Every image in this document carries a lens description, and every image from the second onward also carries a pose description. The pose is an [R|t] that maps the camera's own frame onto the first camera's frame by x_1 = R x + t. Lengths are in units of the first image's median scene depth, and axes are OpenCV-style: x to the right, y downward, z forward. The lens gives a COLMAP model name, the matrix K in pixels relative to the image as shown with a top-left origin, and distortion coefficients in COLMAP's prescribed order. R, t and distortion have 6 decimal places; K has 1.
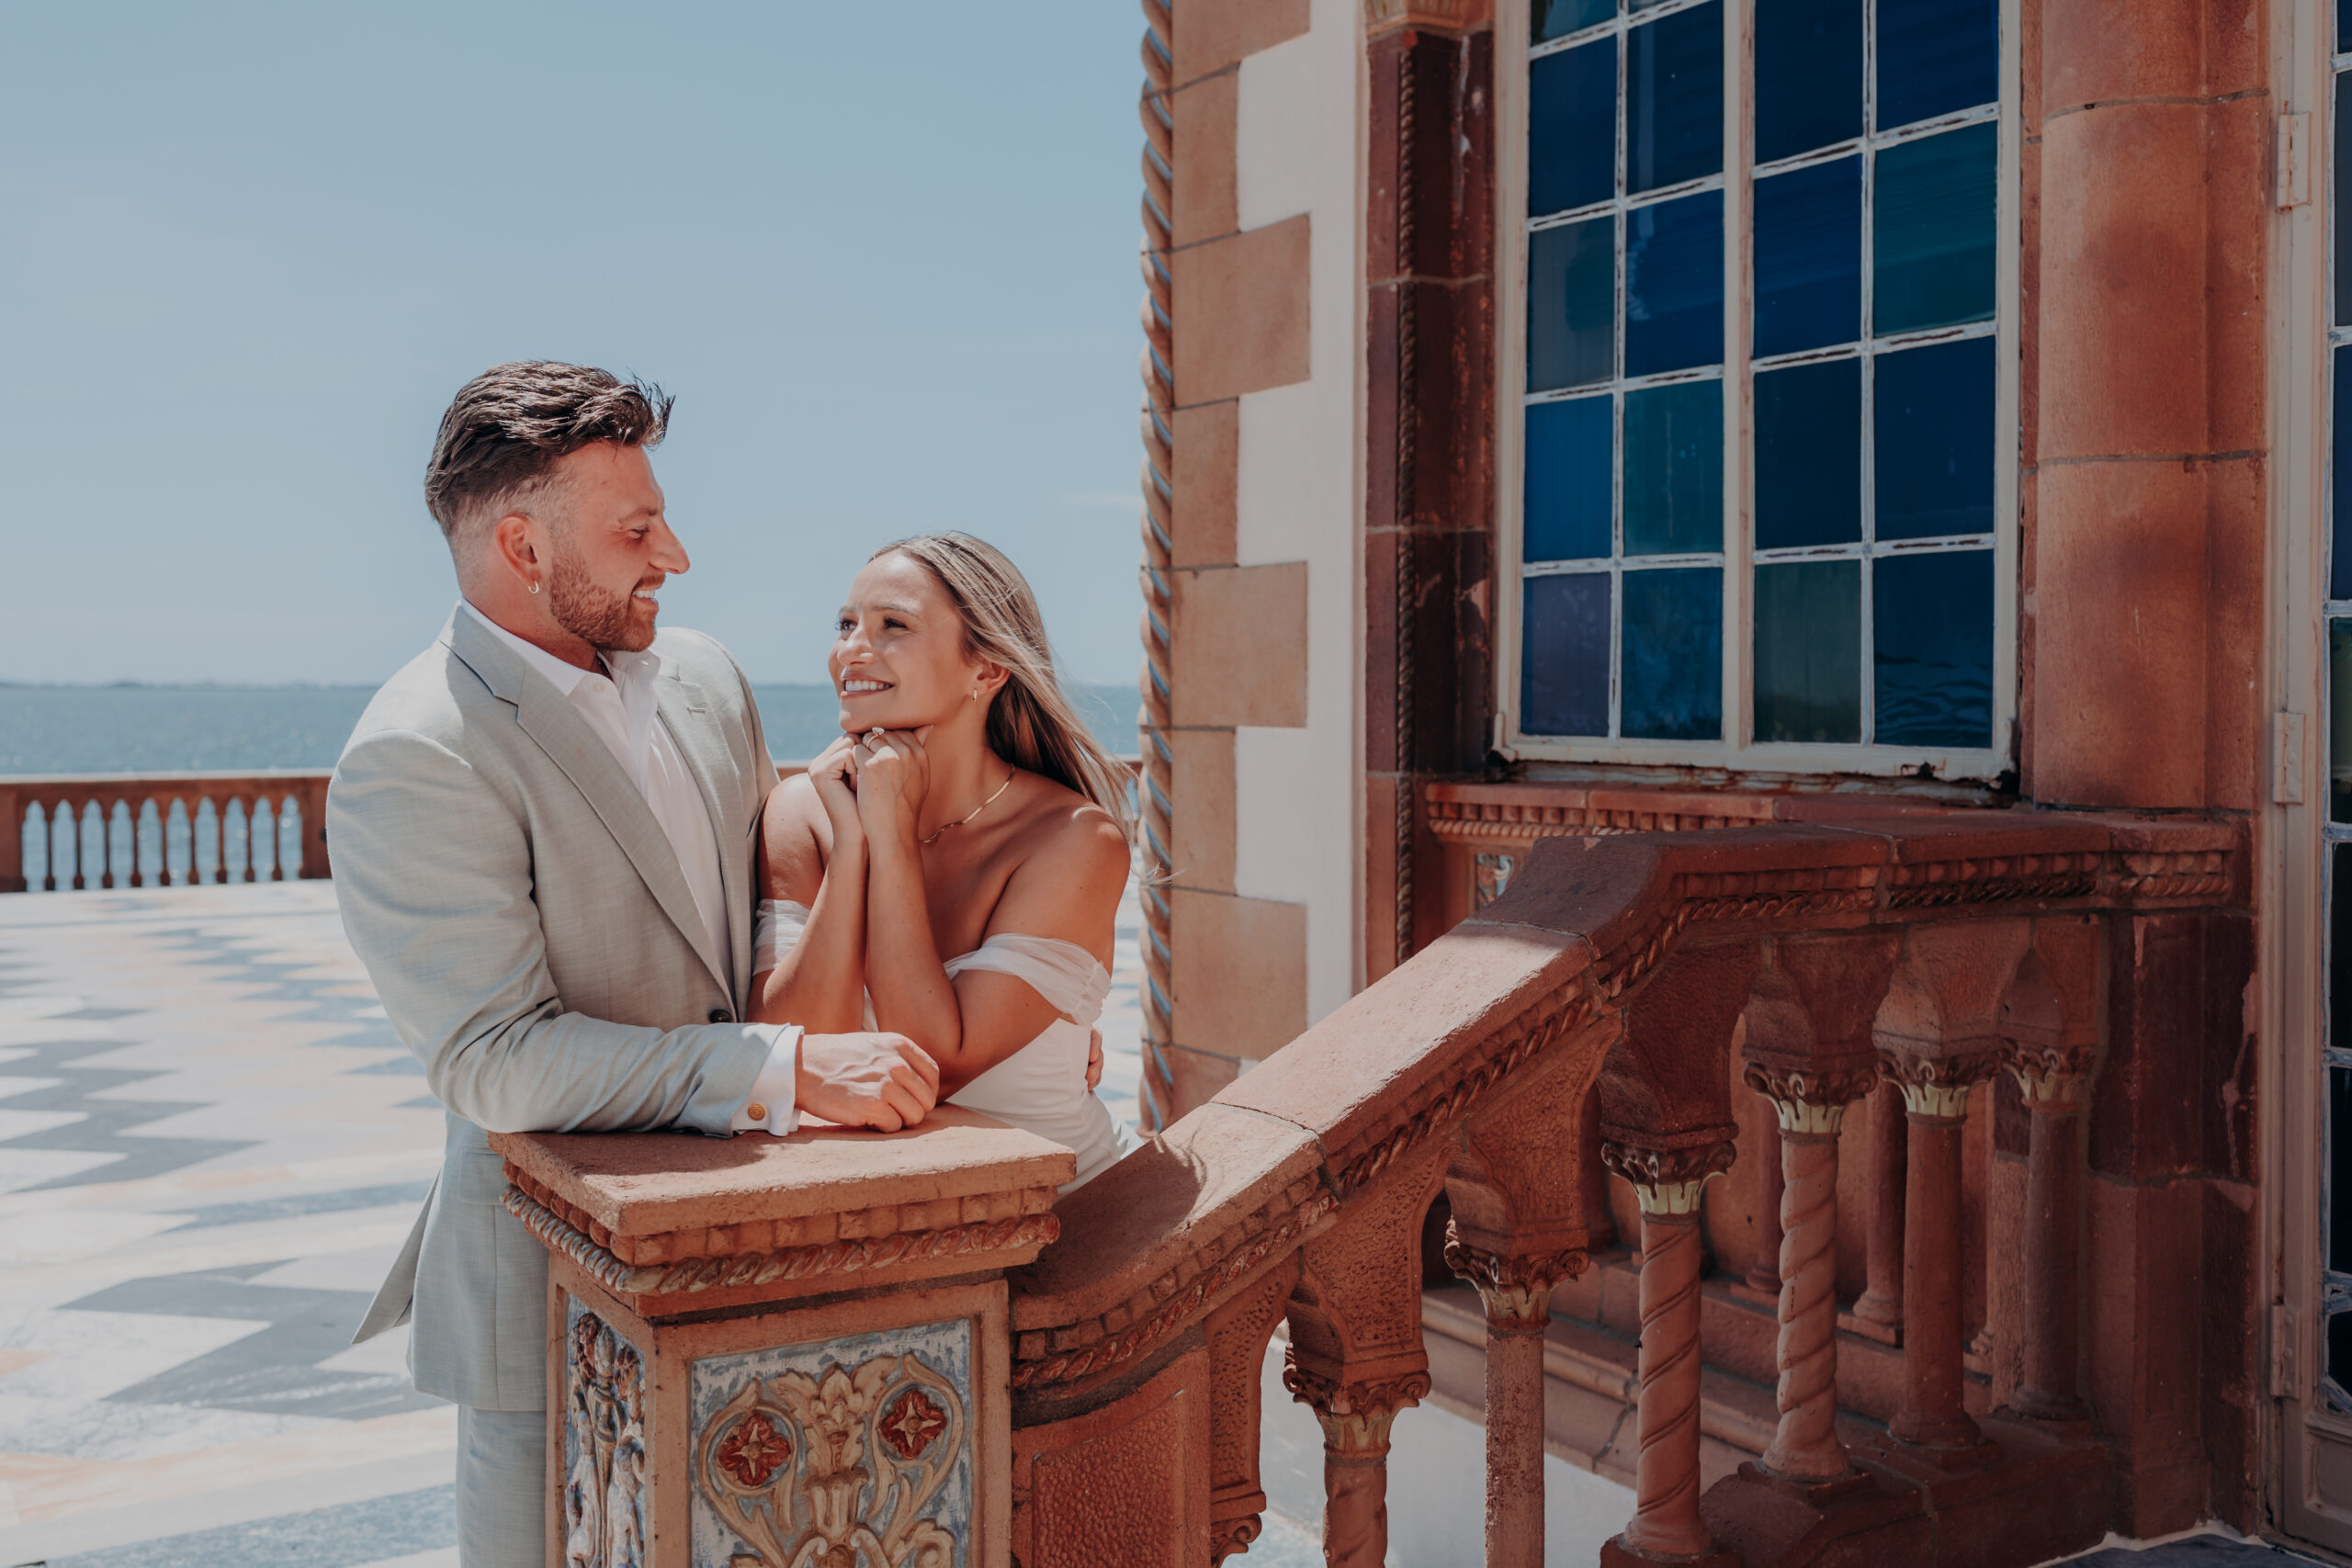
lens RADIAL K [[2418.0, 0, 1176.6], [0, 2418.0, 686.7], [0, 0, 1]] dist [0.015346, 0.019343]
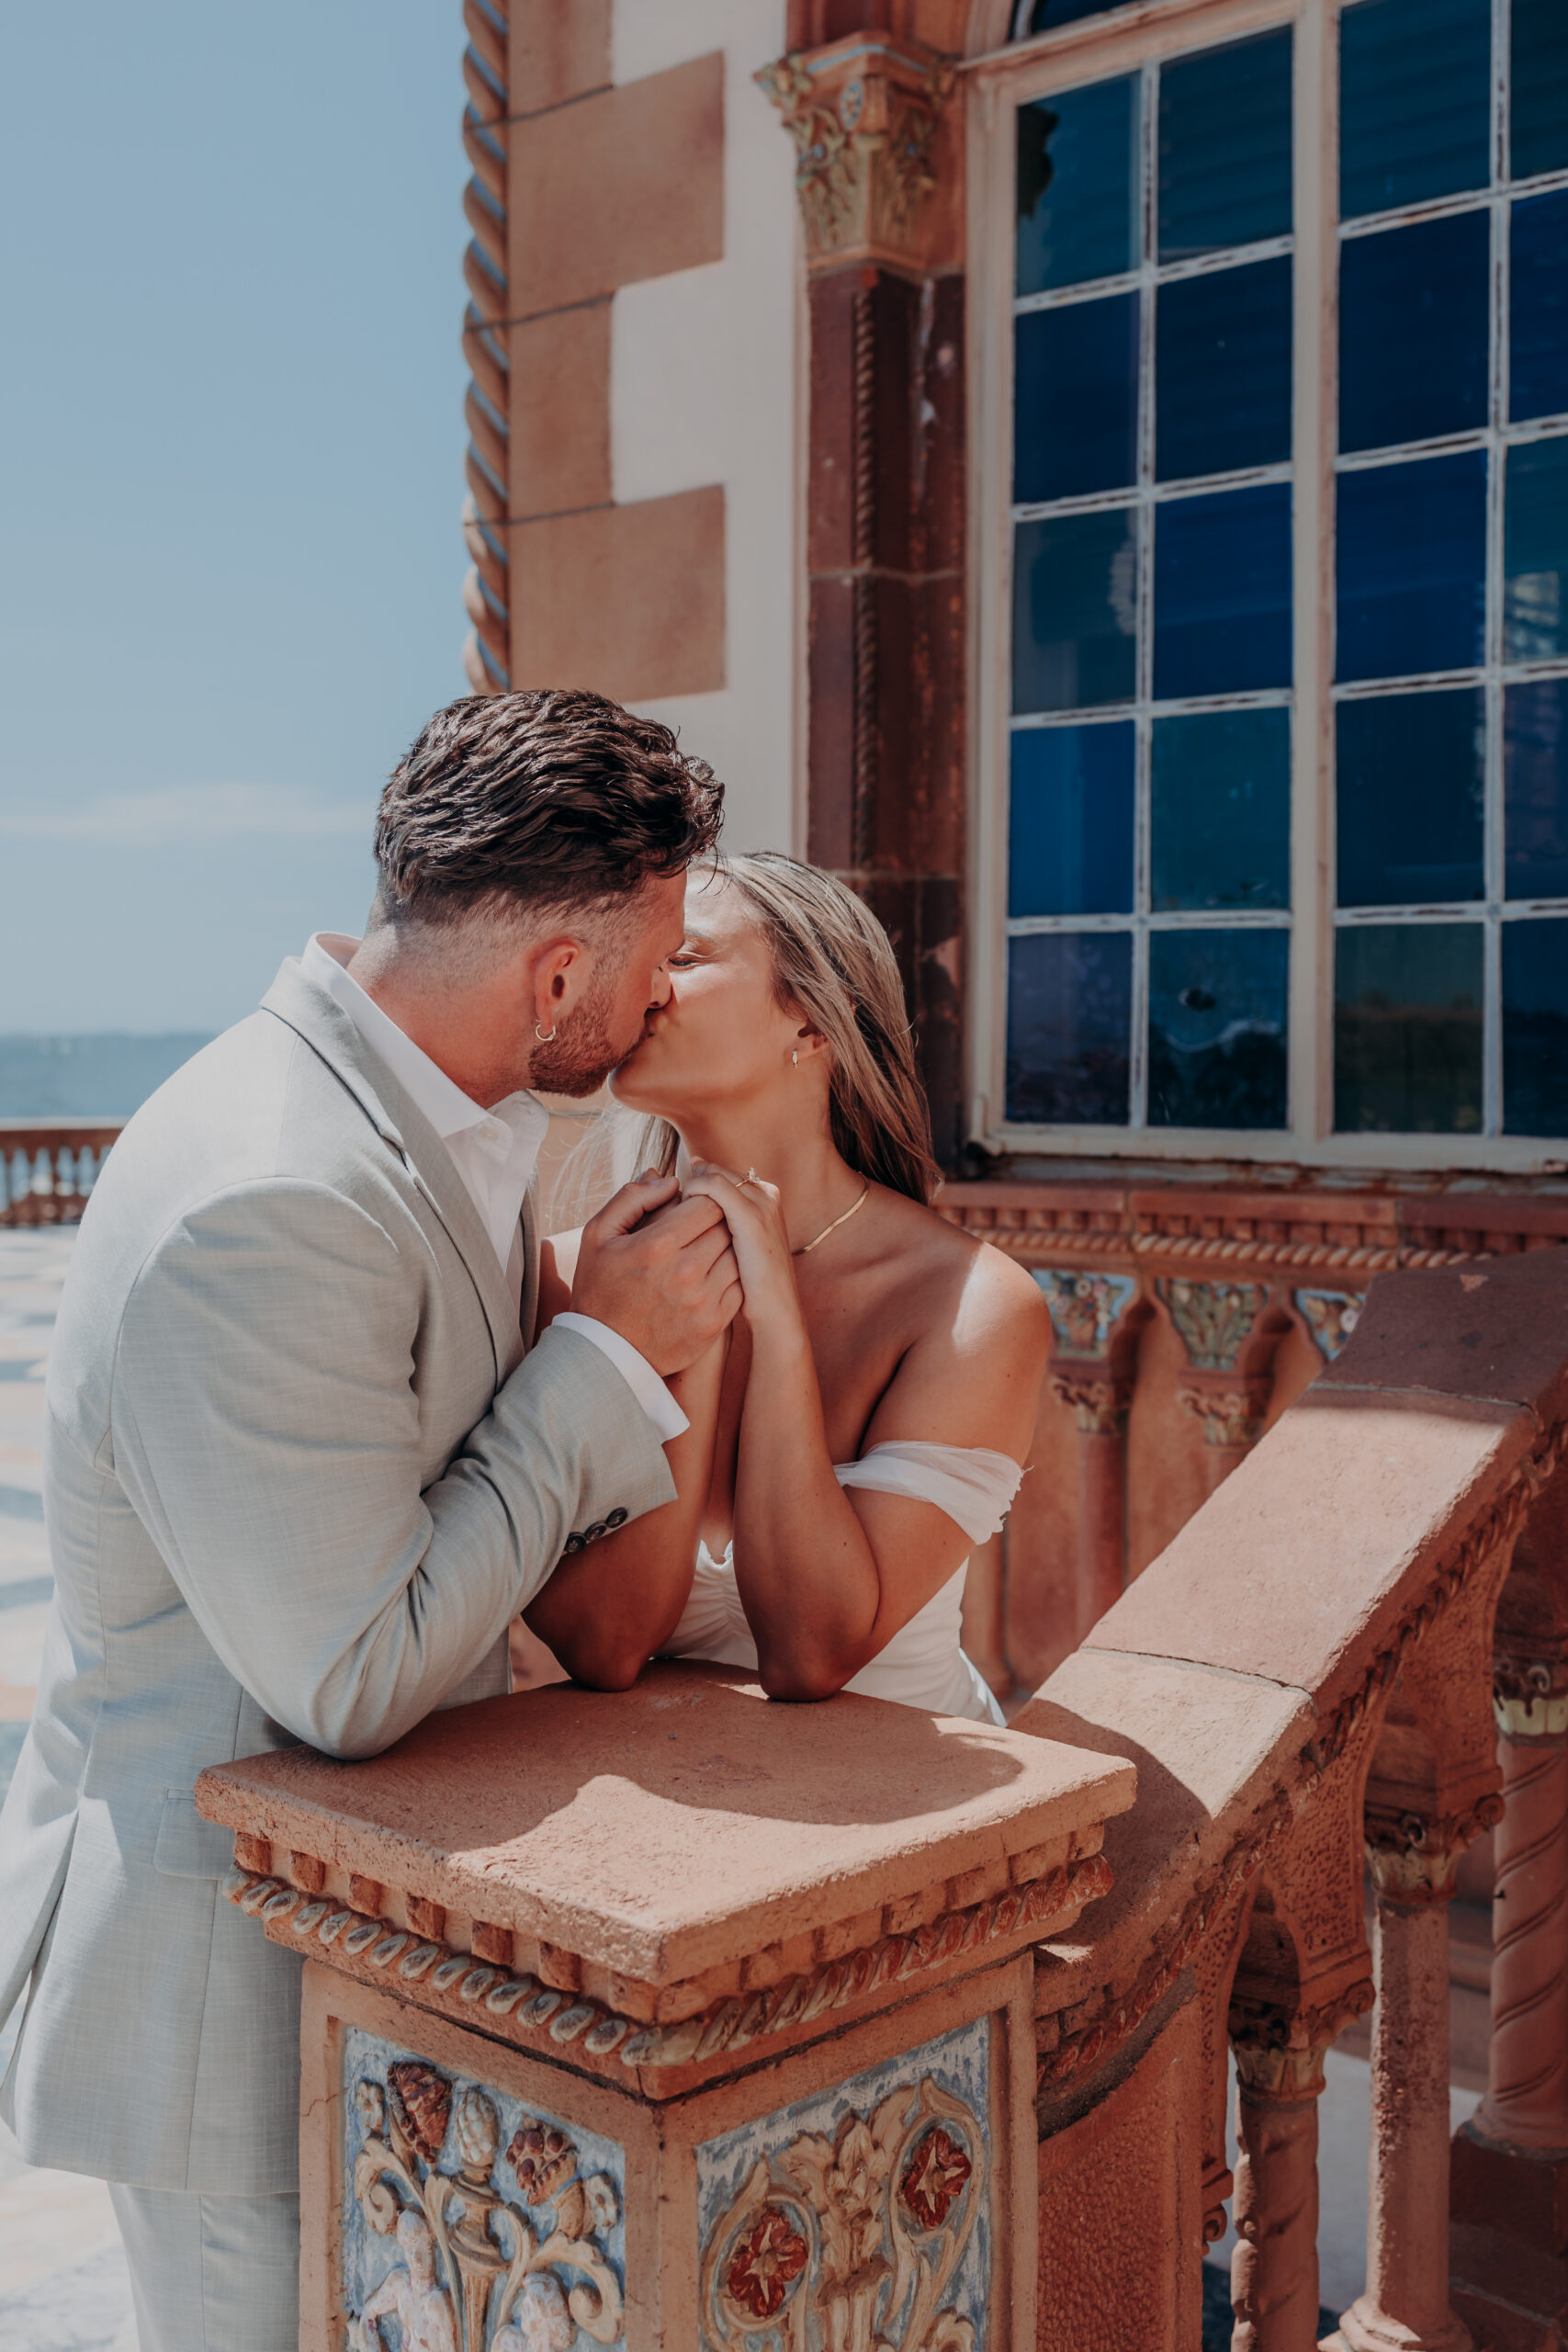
lens RADIAL K [[2578.0, 0, 839.0], [0, 2578.0, 1114.7], [0, 0, 1]] dist [0.017260, 0.001235]
pose [[0.954937, -0.010180, 0.296635, -0.200249], [0.000951, 0.999511, 0.031240, -0.012328], [-0.296808, -0.029550, 0.954480, 0.179360]]
